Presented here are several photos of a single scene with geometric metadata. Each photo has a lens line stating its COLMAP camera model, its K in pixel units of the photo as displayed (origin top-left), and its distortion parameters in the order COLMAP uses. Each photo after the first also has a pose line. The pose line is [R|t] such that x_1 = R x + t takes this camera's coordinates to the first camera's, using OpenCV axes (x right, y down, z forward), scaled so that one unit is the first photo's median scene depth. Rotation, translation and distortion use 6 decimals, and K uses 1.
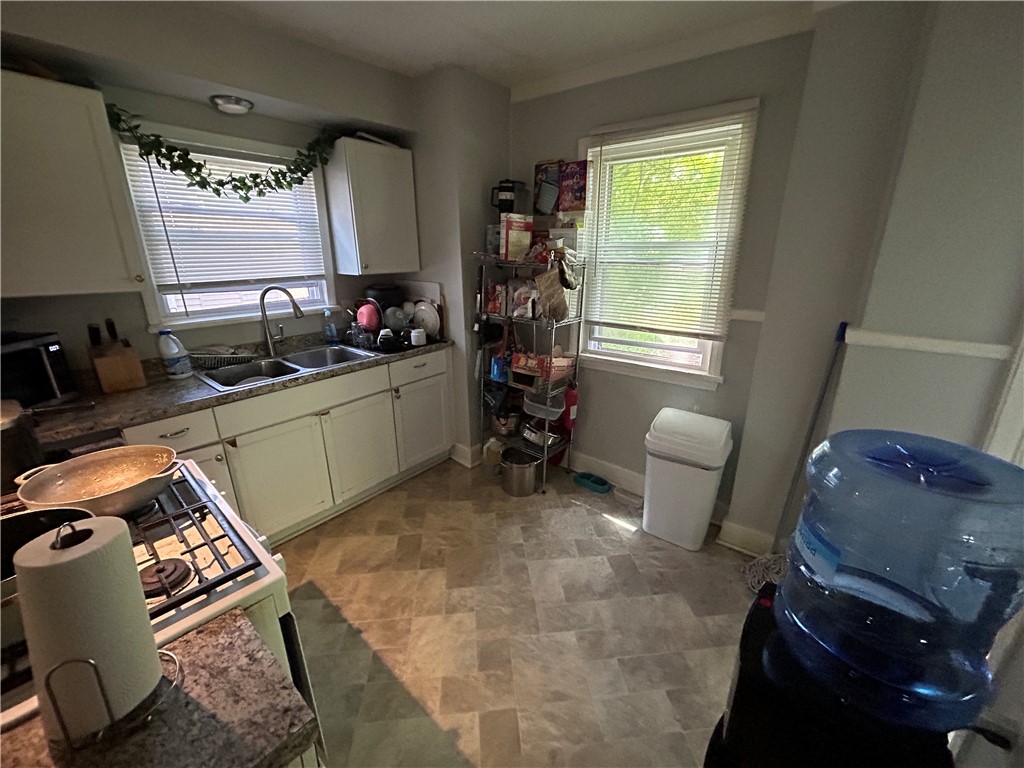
lens RADIAL K [[412.6, 0, 510.2], [0, 412.6, 383.1], [0, 0, 1]] dist [-0.000457, 0.000975]
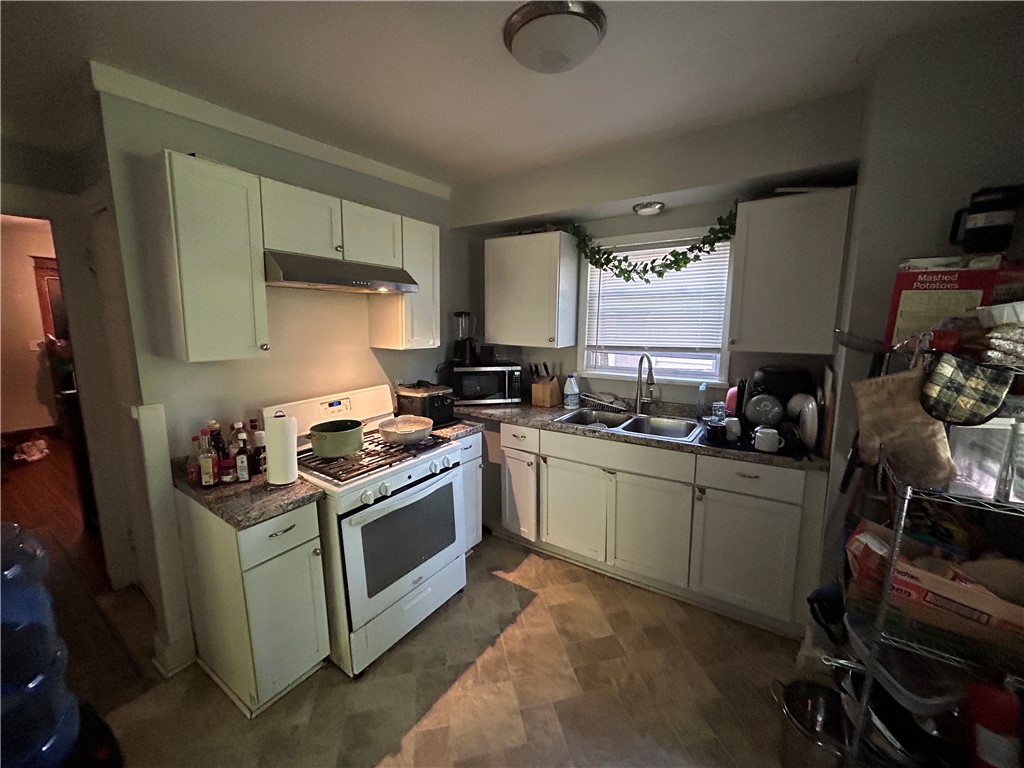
lens RADIAL K [[412.6, 0, 511.8], [0, 412.6, 384.8], [0, 0, 1]] dist [-0.000457, 0.000975]
pose [[0.103348, 0.158518, -0.981932, 0.543712], [-0.308339, 0.943691, 0.119892, -0.192551], [0.945646, 0.290378, 0.146406, 0.562285]]
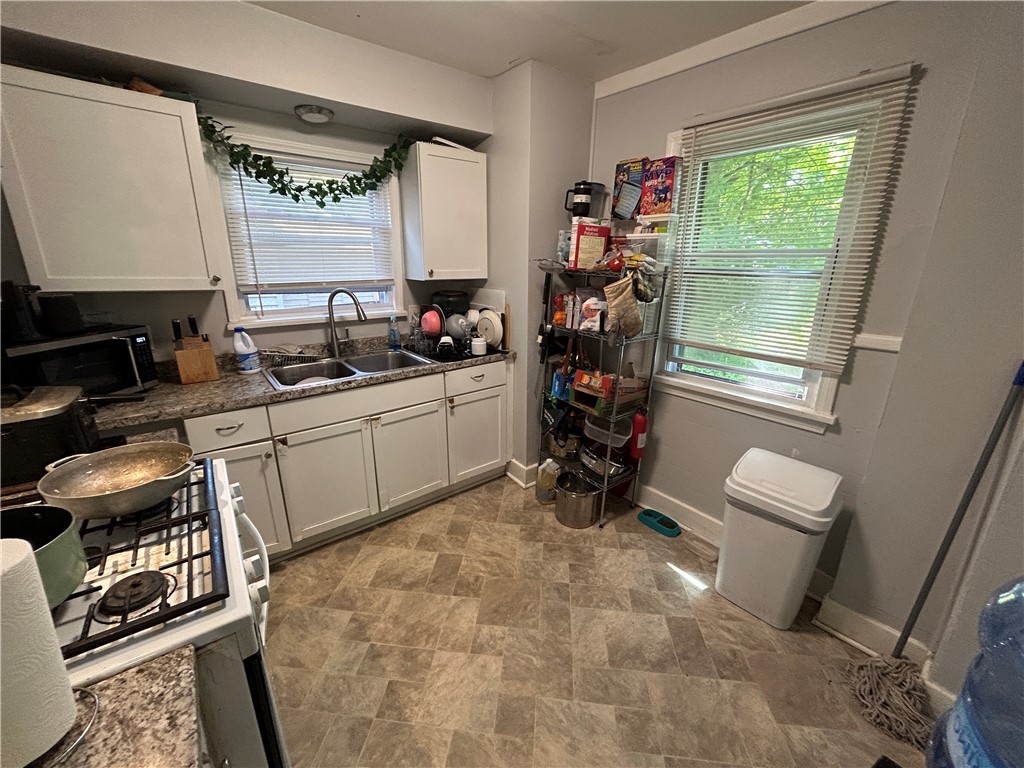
lens RADIAL K [[412.6, 0, 508.9], [0, 412.6, 384.2], [0, 0, 1]] dist [-0.000457, 0.000975]
pose [[0.977671, 0.071717, -0.197524, 0.054135], [-0.076005, 0.997006, -0.014200, -0.020240], [0.195915, 0.028896, 0.980195, 0.097152]]
